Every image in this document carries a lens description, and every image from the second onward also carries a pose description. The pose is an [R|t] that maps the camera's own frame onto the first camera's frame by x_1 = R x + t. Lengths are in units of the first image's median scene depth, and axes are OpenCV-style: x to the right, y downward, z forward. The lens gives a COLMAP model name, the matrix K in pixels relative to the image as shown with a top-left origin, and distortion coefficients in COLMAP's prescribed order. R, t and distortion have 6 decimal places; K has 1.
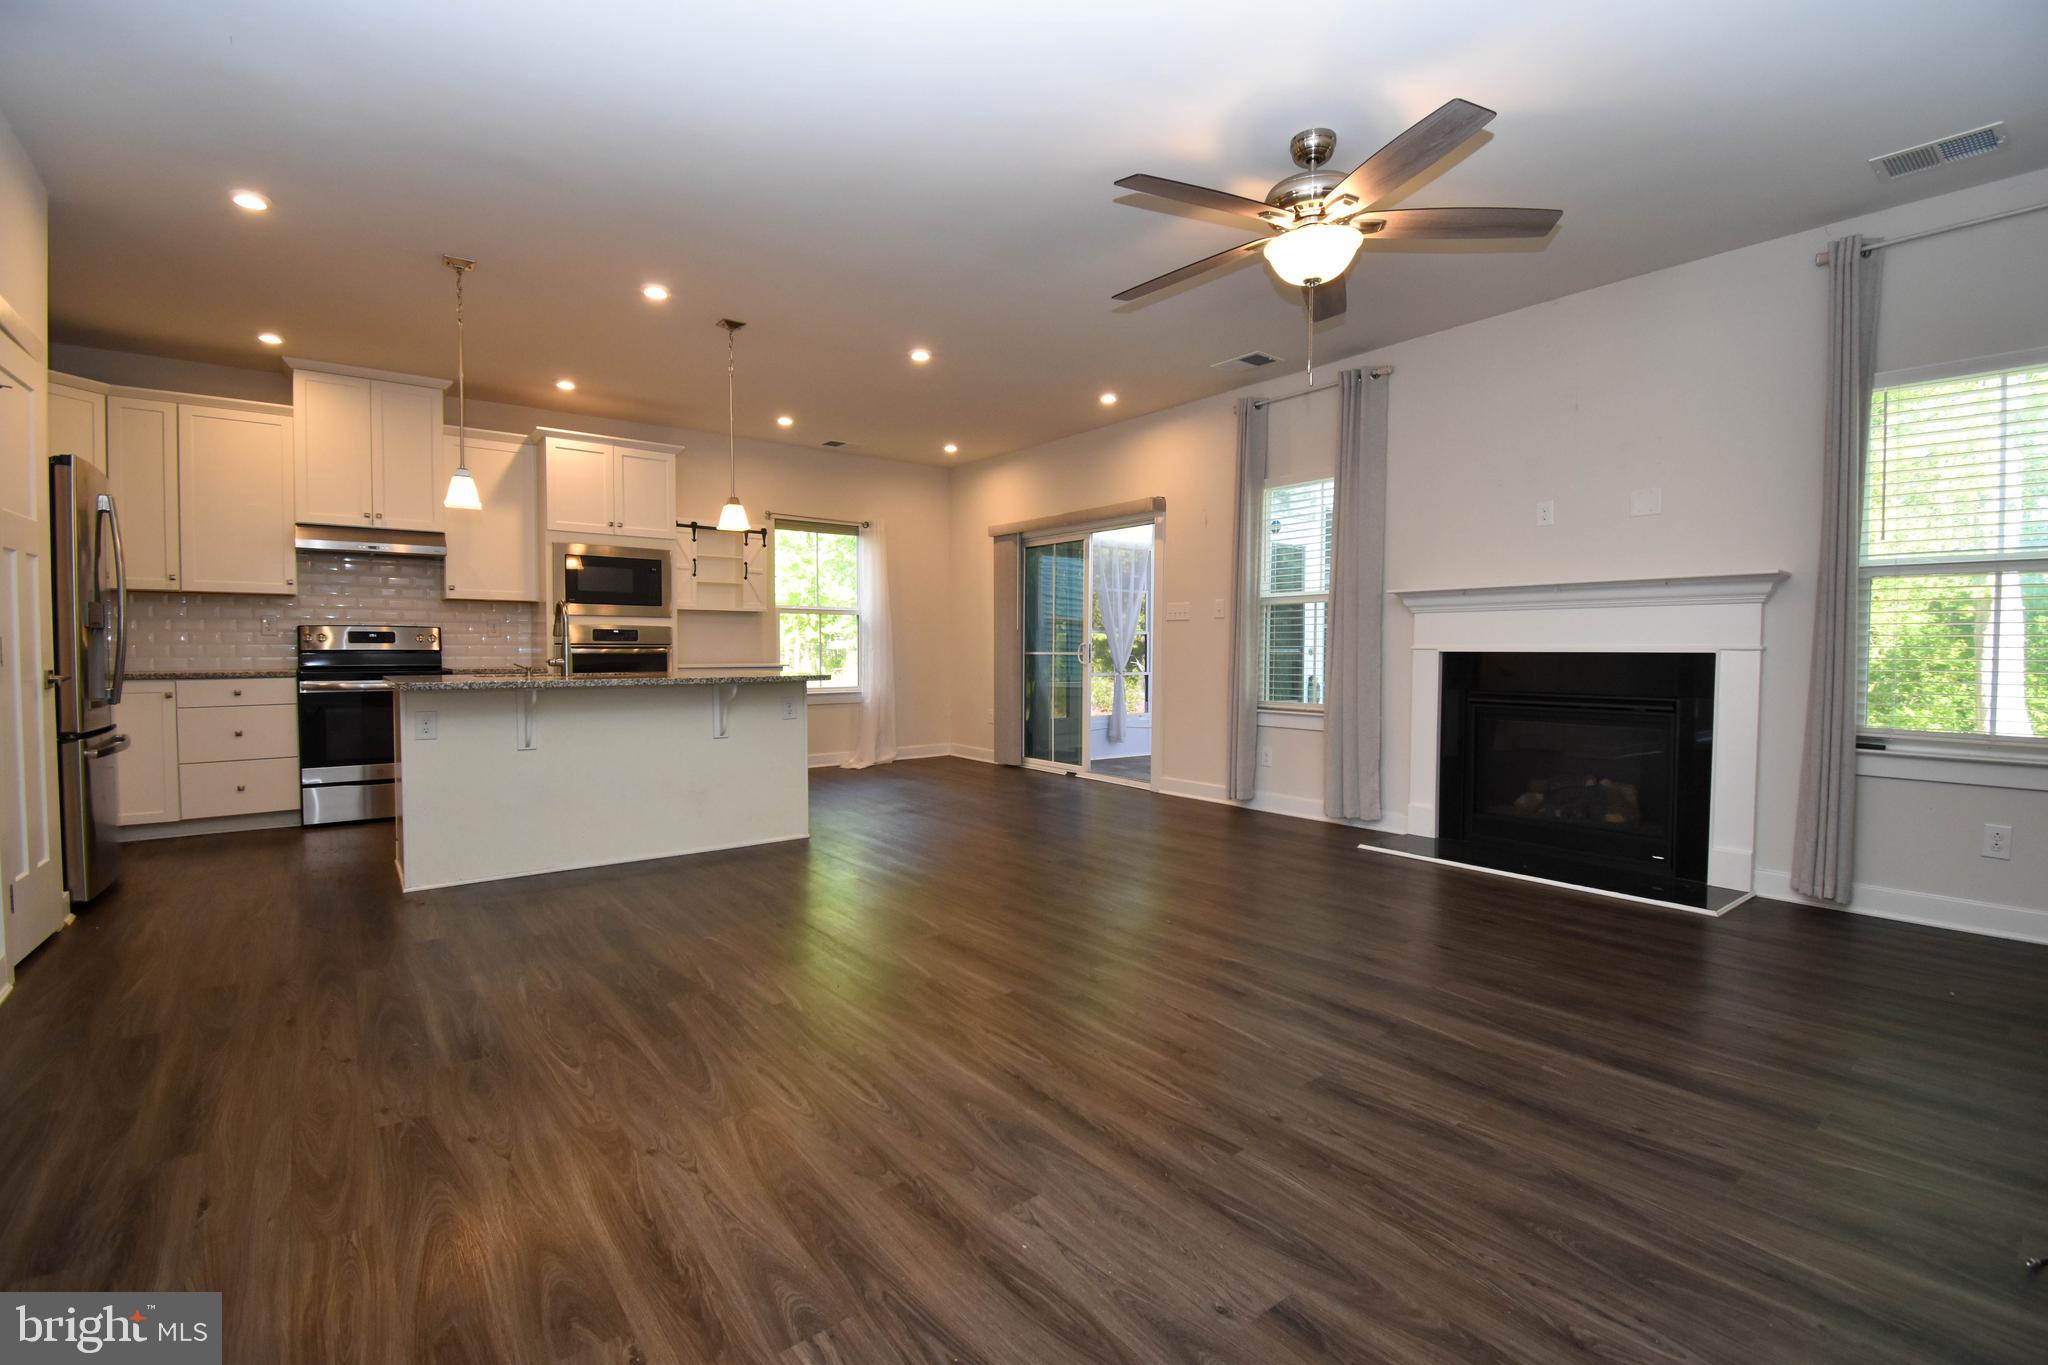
lens RADIAL K [[916.9, 0, 1023.9], [0, 916.9, 674.9], [0, 0, 1]] dist [0.008540, -0.011214]
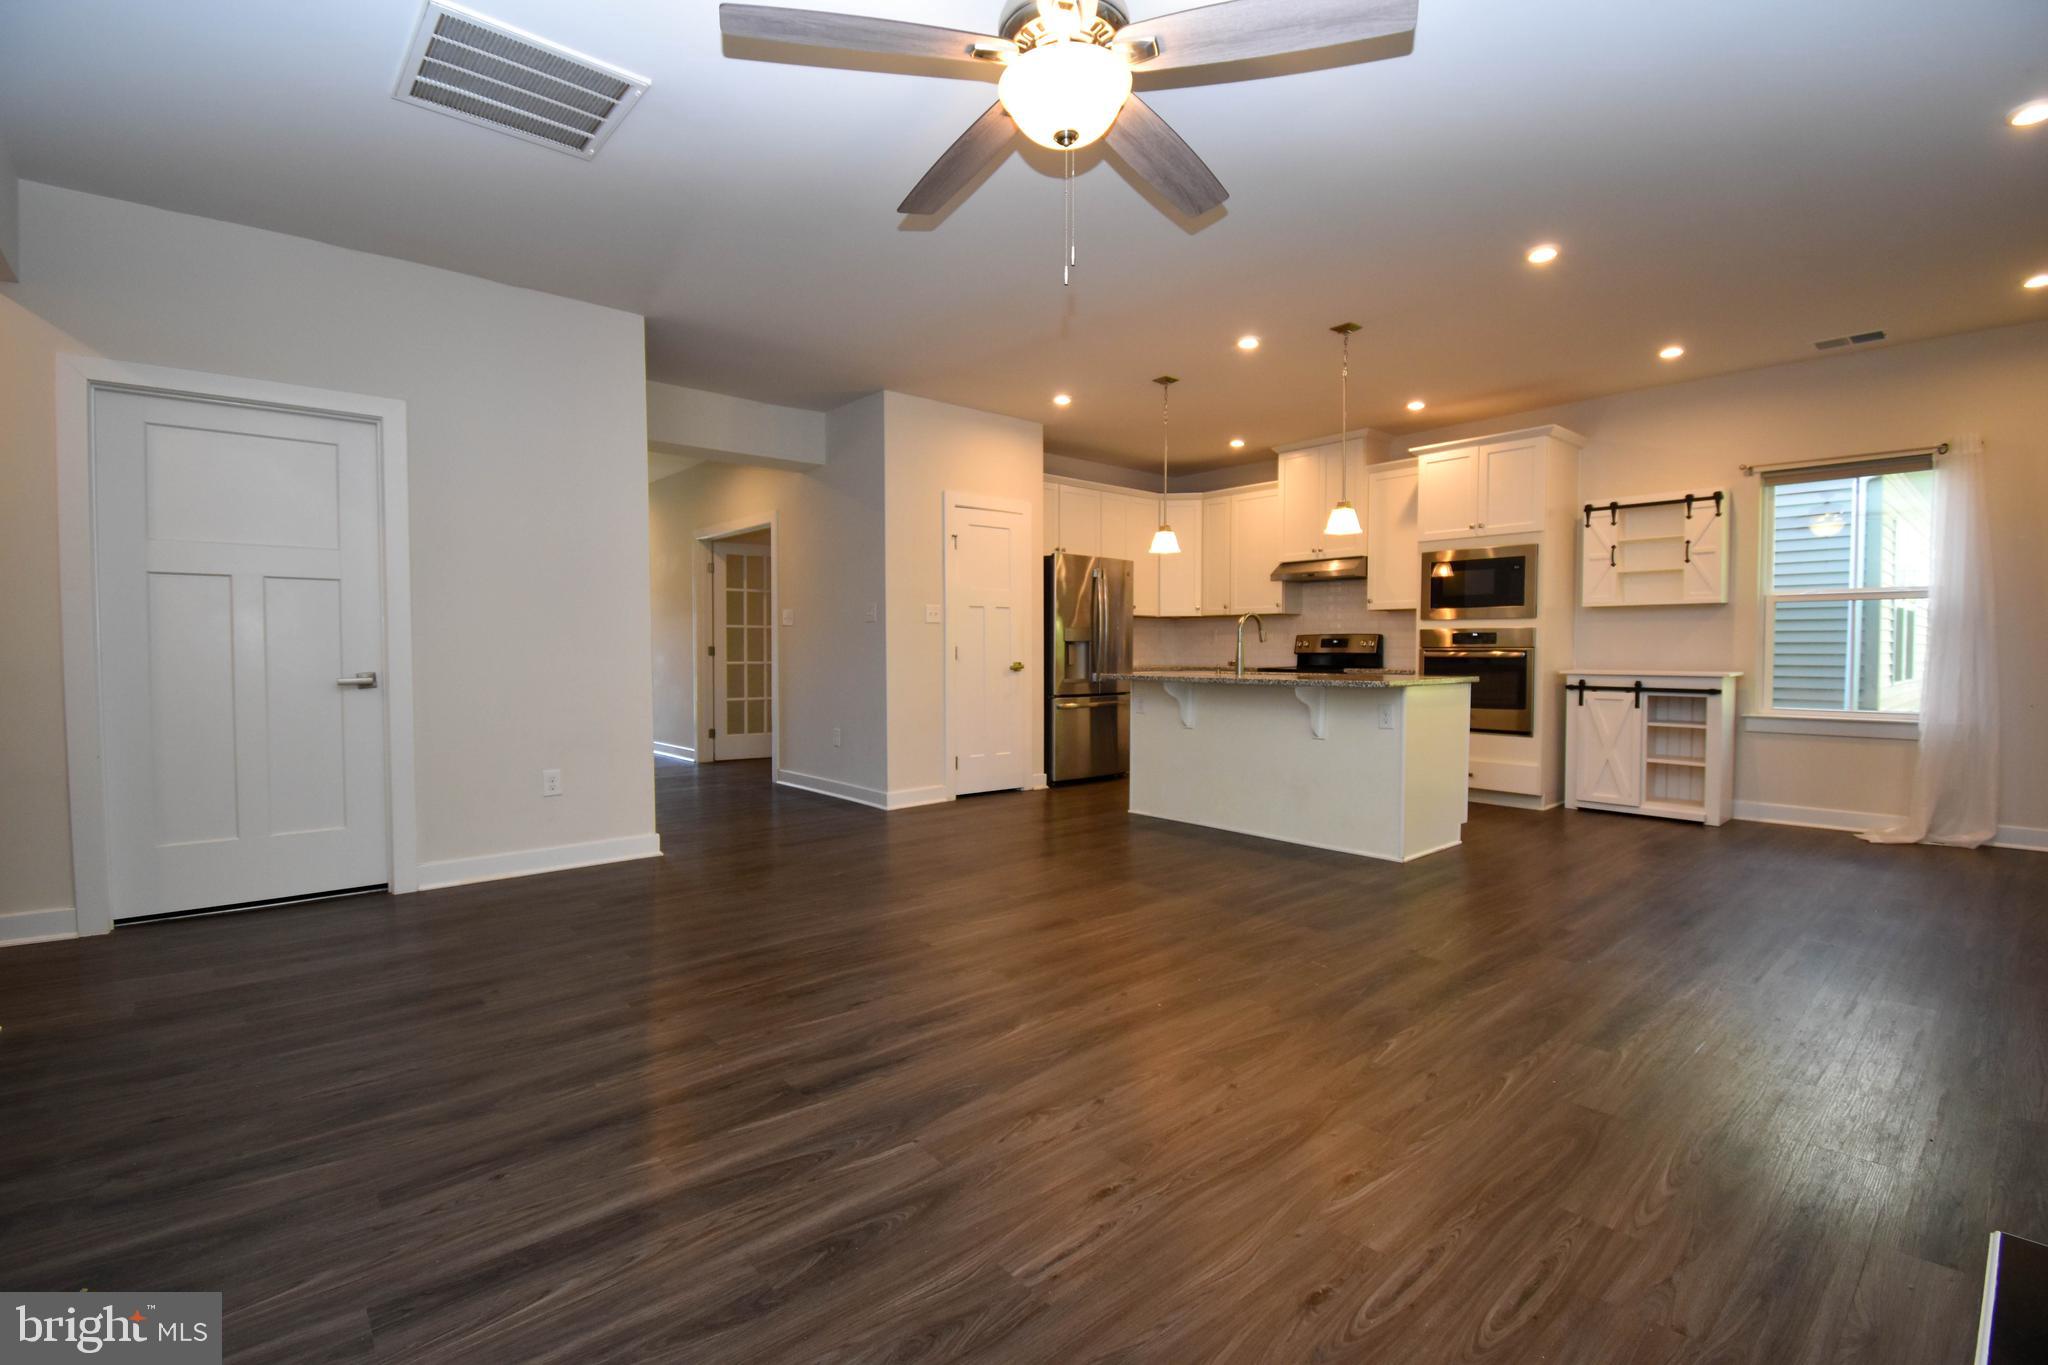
lens RADIAL K [[916.9, 0, 1033.9], [0, 916.9, 685.7], [0, 0, 1]] dist [0.008540, -0.011214]
pose [[0.048845, 0.038061, -0.998081, 0.579254], [-0.030597, 0.998862, 0.036593, -0.015916], [0.998338, 0.028750, 0.049954, 0.535345]]
